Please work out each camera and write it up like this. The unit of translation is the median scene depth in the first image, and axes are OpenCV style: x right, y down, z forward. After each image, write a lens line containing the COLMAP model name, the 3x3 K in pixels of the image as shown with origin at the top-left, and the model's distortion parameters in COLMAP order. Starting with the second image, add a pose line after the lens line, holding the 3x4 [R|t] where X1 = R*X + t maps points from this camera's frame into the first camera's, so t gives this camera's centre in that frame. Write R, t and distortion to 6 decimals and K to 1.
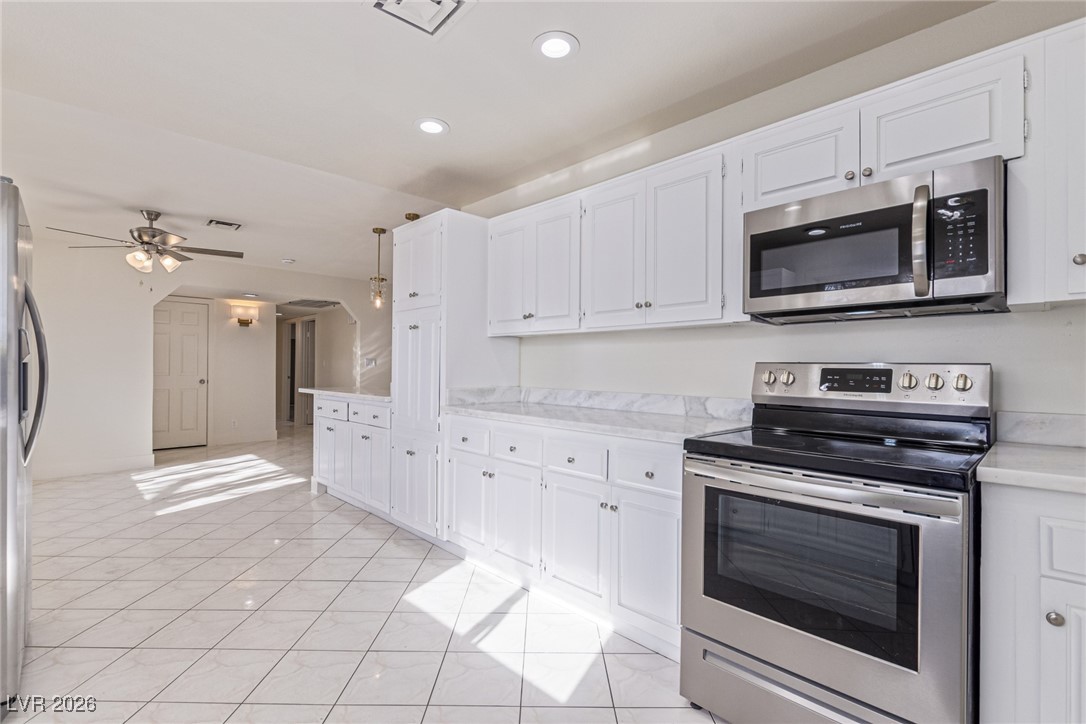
lens RADIAL K [[515.6, 0, 549.2], [0, 515.6, 360.4], [0, 0, 1]] dist [0.010330, -0.002837]
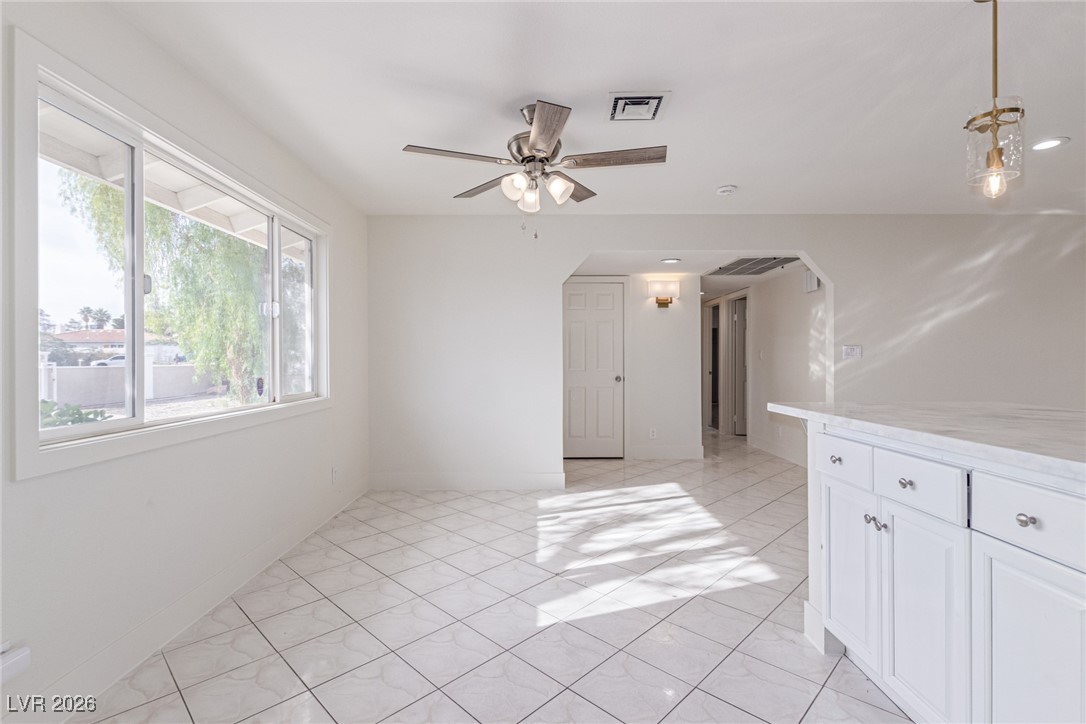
lens RADIAL K [[515.6, 0, 543.5], [0, 515.6, 362.4], [0, 0, 1]] dist [0.010330, -0.002837]
pose [[0.729651, -0.000700, -0.683819, -0.214566], [0.011945, 0.999860, 0.011722, 0.004705], [0.683715, -0.016721, 0.729557, 0.350356]]
